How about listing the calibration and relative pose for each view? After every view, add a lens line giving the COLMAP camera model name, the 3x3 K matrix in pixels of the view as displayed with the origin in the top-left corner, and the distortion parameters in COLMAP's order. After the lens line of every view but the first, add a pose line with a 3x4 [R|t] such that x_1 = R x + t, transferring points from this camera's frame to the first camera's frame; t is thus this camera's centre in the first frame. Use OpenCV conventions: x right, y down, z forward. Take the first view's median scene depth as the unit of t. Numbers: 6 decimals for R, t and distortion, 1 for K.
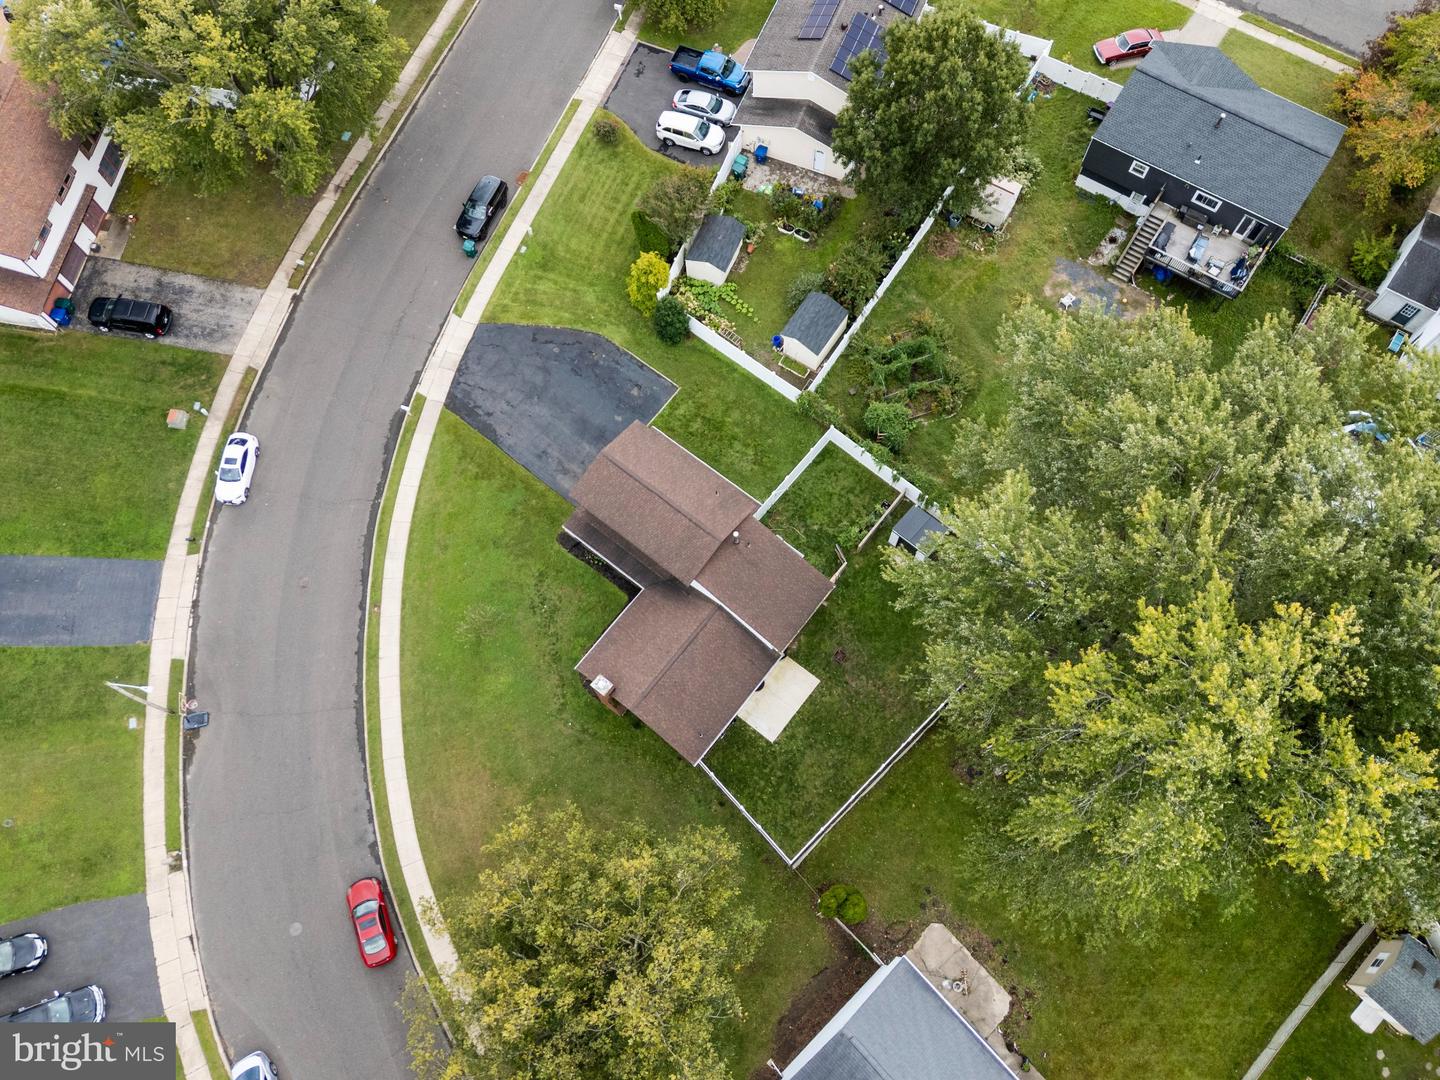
lens RADIAL K [[1058.3, 0, 720.8], [0, 1058.3, 540.1], [0, 0, 1]] dist [0.048265, -0.036585]
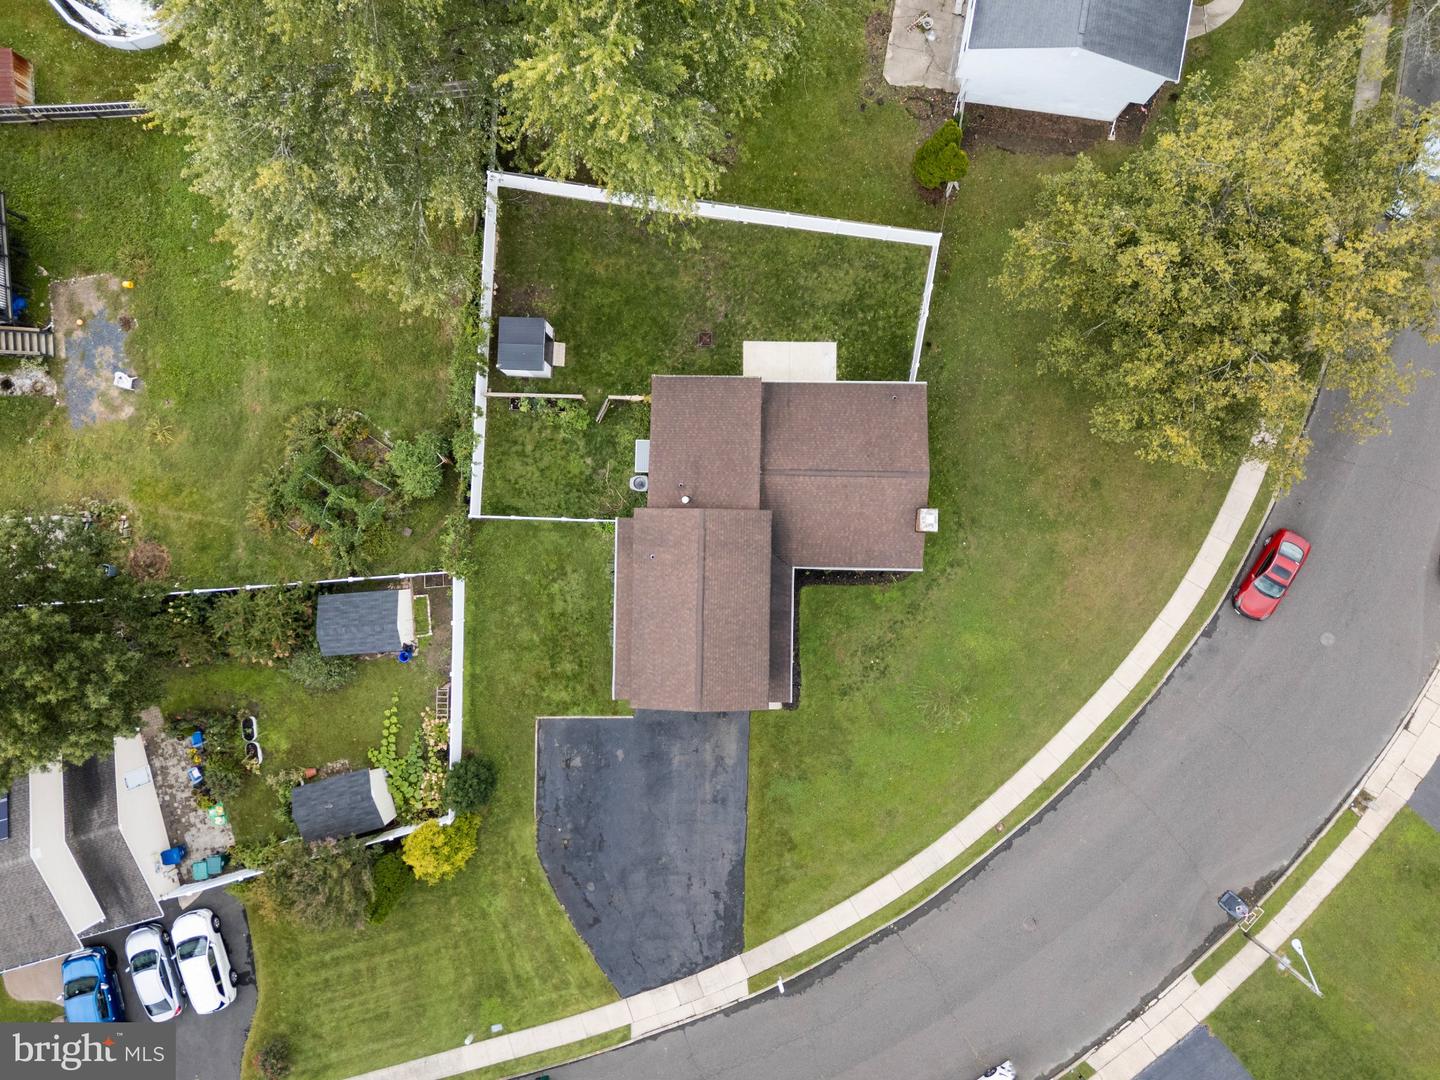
lens RADIAL K [[1058.3, 0, 722.2], [0, 1058.3, 547.6], [0, 0, 1]] dist [0.048265, -0.036585]
pose [[-0.610199, -0.791316, 0.038413, -0.053757], [0.754362, -0.565521, 0.333353, -0.233908], [-0.242065, 0.232389, 0.942019, 0.225441]]
